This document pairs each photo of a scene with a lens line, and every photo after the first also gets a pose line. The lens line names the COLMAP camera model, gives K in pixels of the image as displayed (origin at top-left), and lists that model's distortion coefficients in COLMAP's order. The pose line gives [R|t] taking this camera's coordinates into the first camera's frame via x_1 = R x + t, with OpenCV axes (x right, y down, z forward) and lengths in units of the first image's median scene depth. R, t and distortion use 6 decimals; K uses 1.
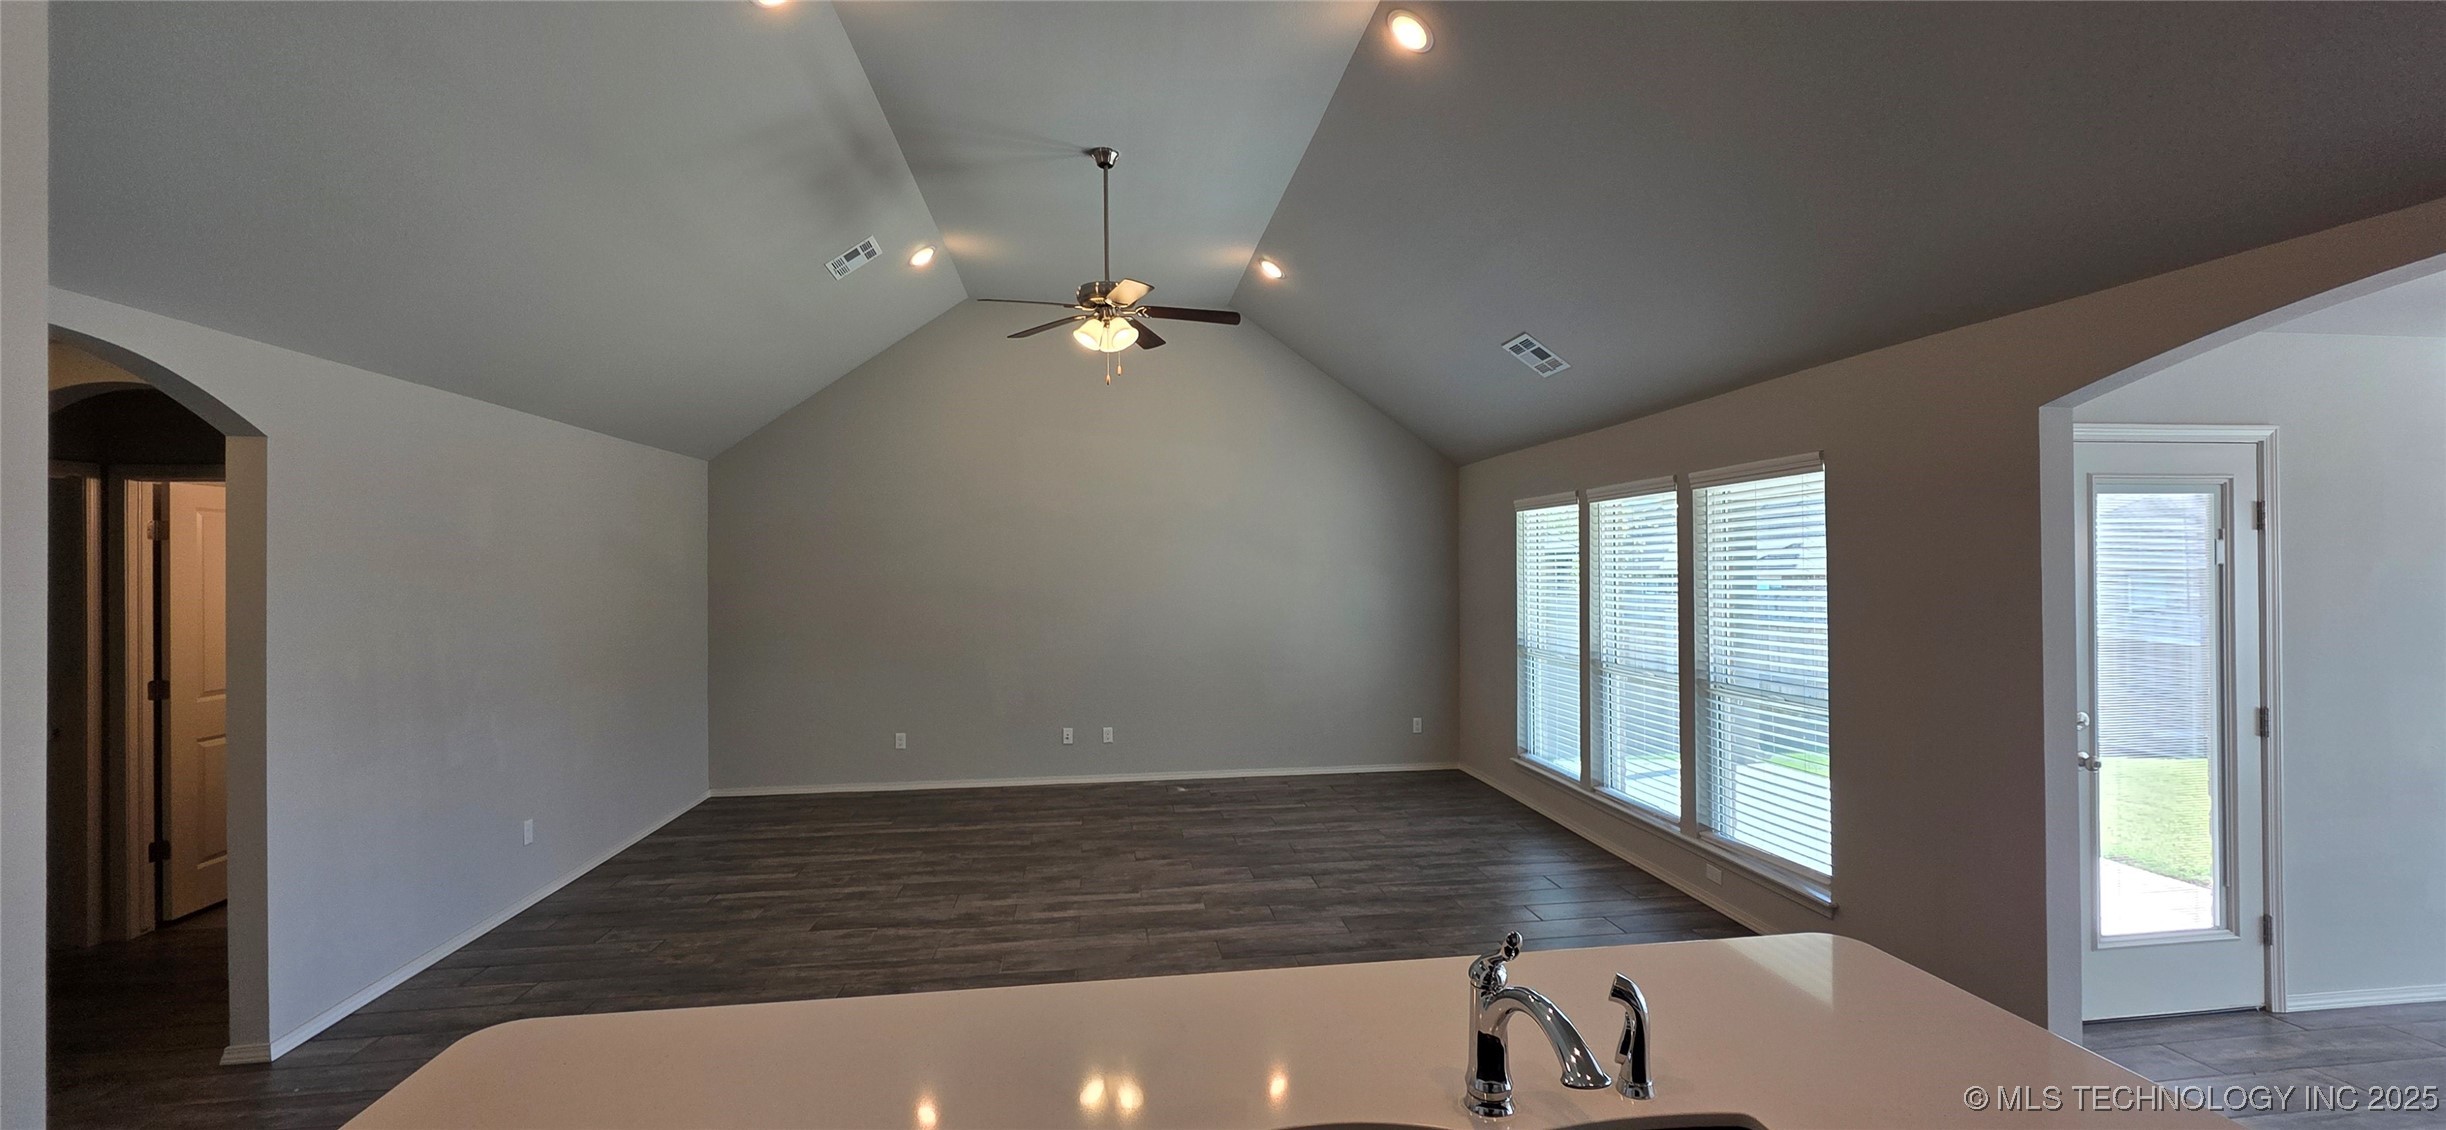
lens RADIAL K [[974.6, 0, 1245.4], [0, 974.6, 554.8], [0, 0, 1]] dist [0.001366, -0.000965]
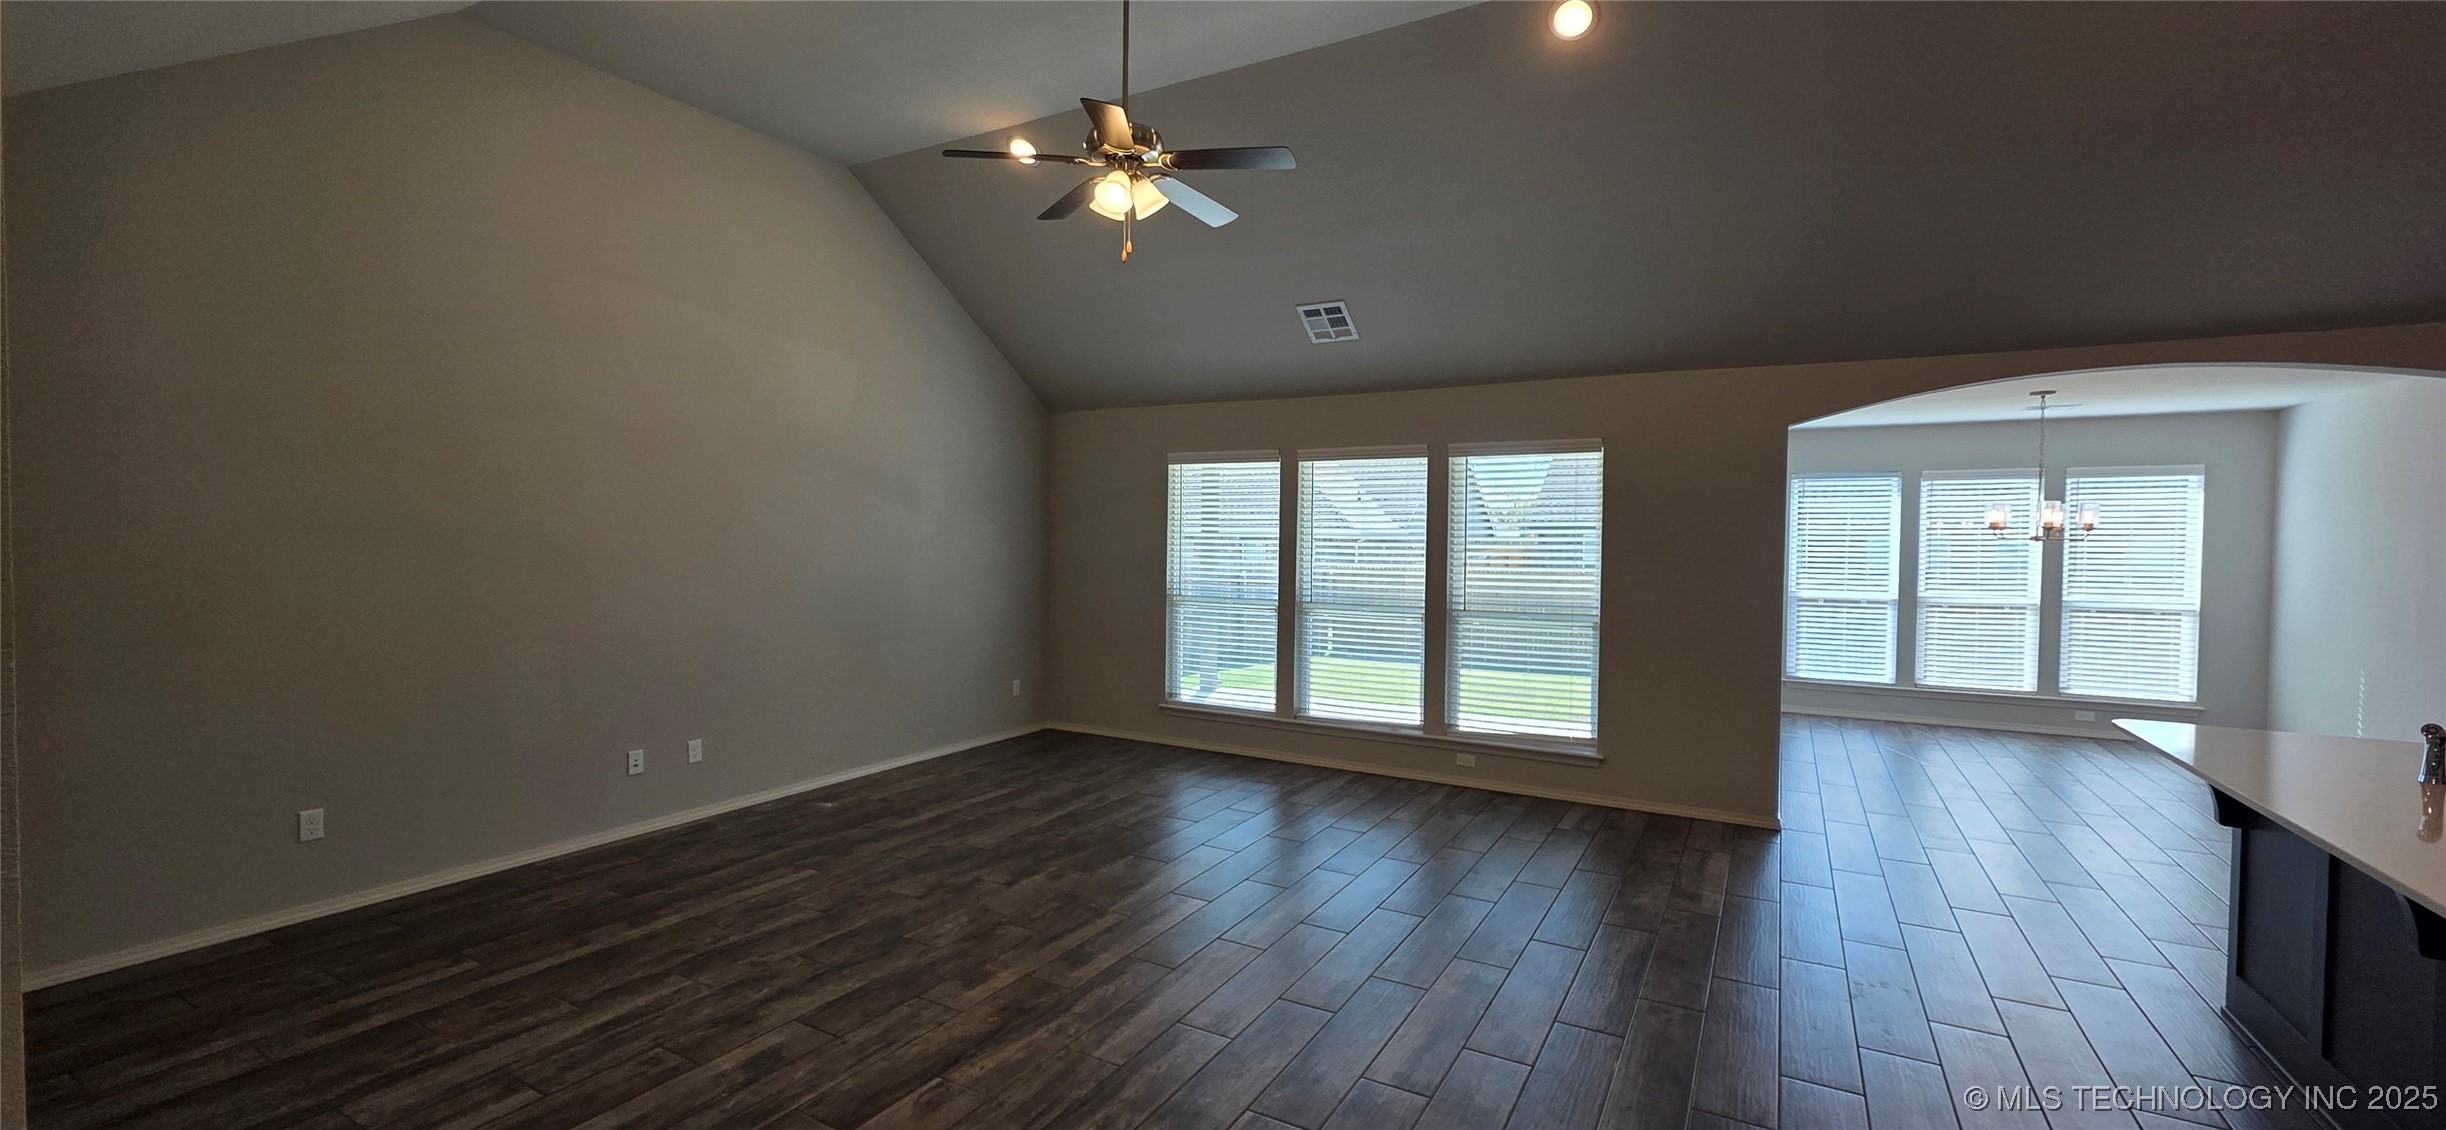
lens RADIAL K [[974.6, 0, 1220.3], [0, 974.6, 552.3], [0, 0, 1]] dist [0.001366, -0.000965]
pose [[0.613664, -0.001409, 0.789566, -0.610785], [-0.026873, 0.999382, 0.022669, 0.029275], [-0.789110, -0.035129, 0.613247, 0.405049]]
